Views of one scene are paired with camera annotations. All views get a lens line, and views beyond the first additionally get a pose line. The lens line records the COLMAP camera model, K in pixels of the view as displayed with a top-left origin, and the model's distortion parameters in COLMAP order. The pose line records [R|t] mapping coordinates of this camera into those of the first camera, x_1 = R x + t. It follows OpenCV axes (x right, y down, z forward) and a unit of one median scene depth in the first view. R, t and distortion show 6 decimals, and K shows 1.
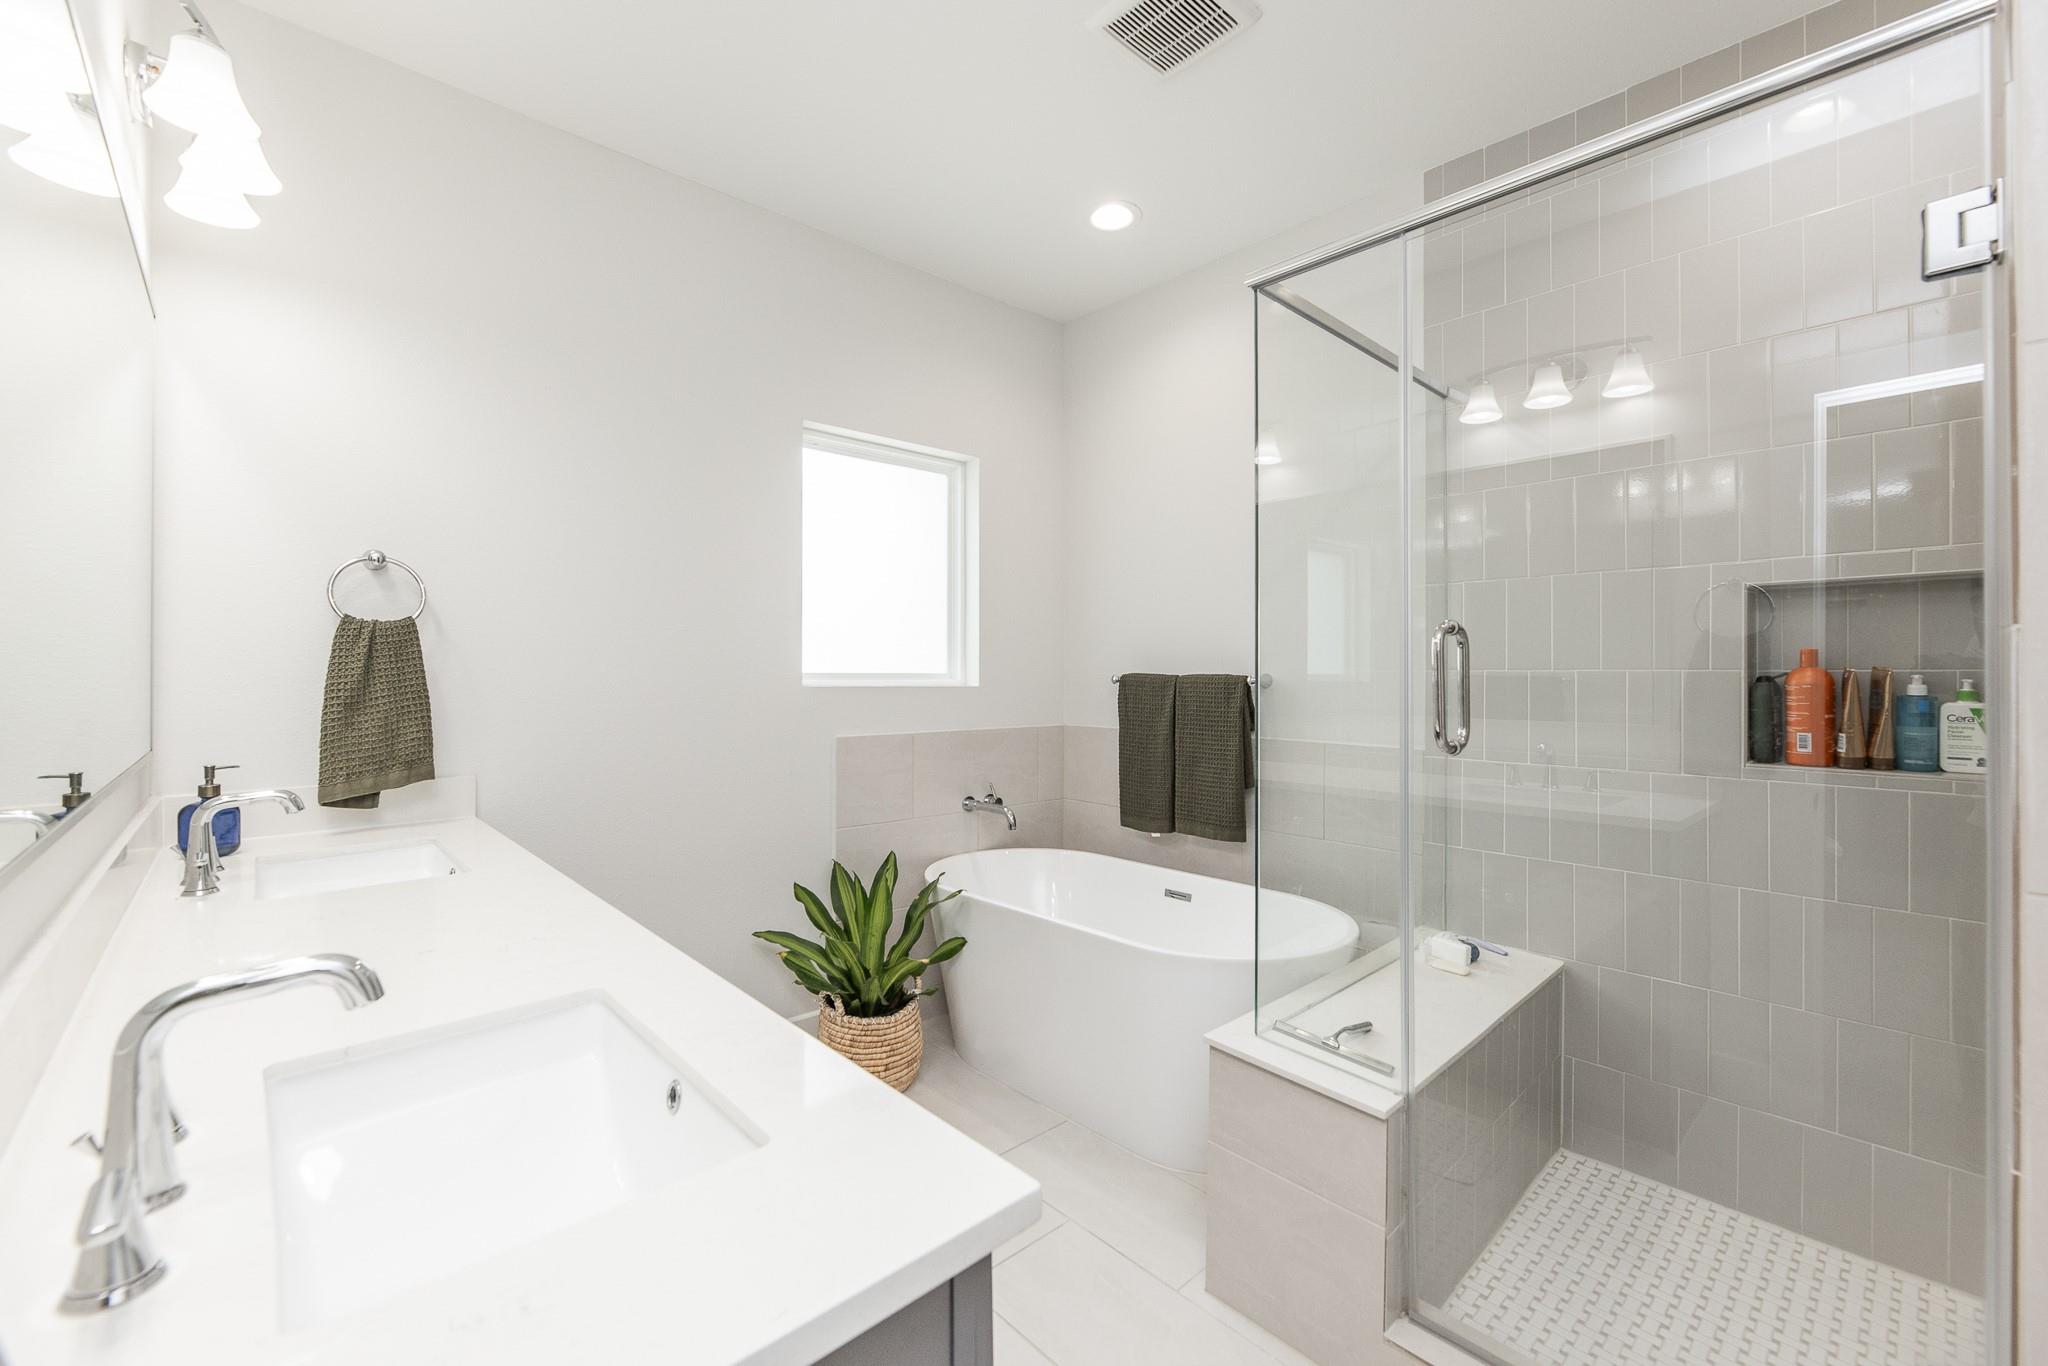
lens RADIAL K [[830.4, 0, 1030.3], [0, 830.4, 666.6], [0, 0, 1]] dist [-0.002163, -0.000715]
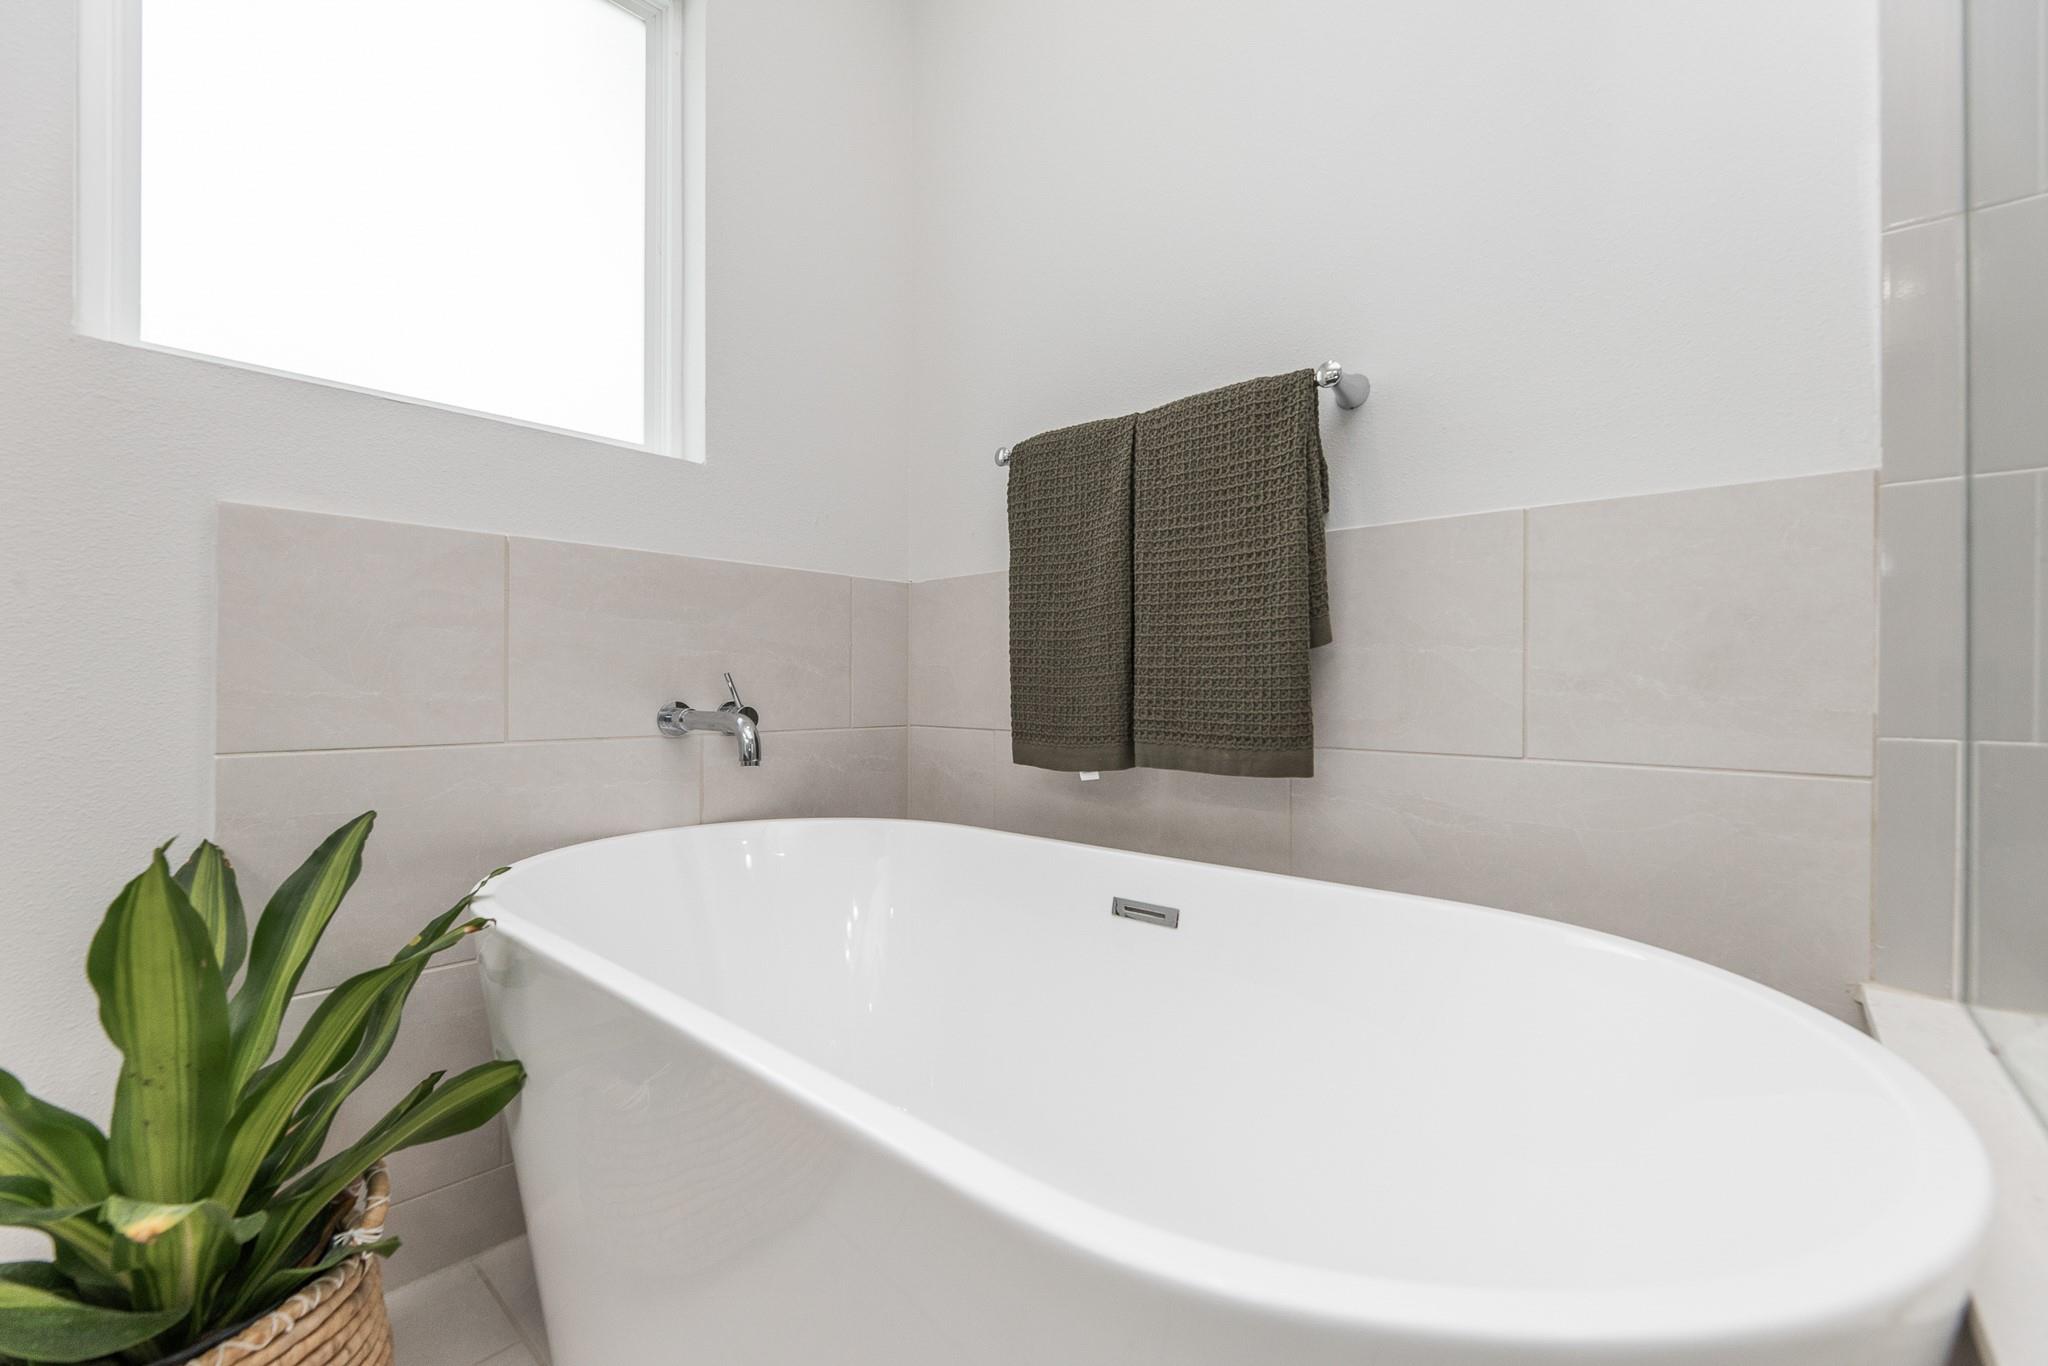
lens RADIAL K [[830.4, 0, 1025.8], [0, 830.4, 692.0], [0, 0, 1]] dist [-0.002163, -0.000715]
pose [[0.995954, -0.003808, 0.089778, 0.079028], [0.001740, 0.999732, 0.023095, 0.149881], [-0.089842, -0.022845, 0.995694, 0.571914]]
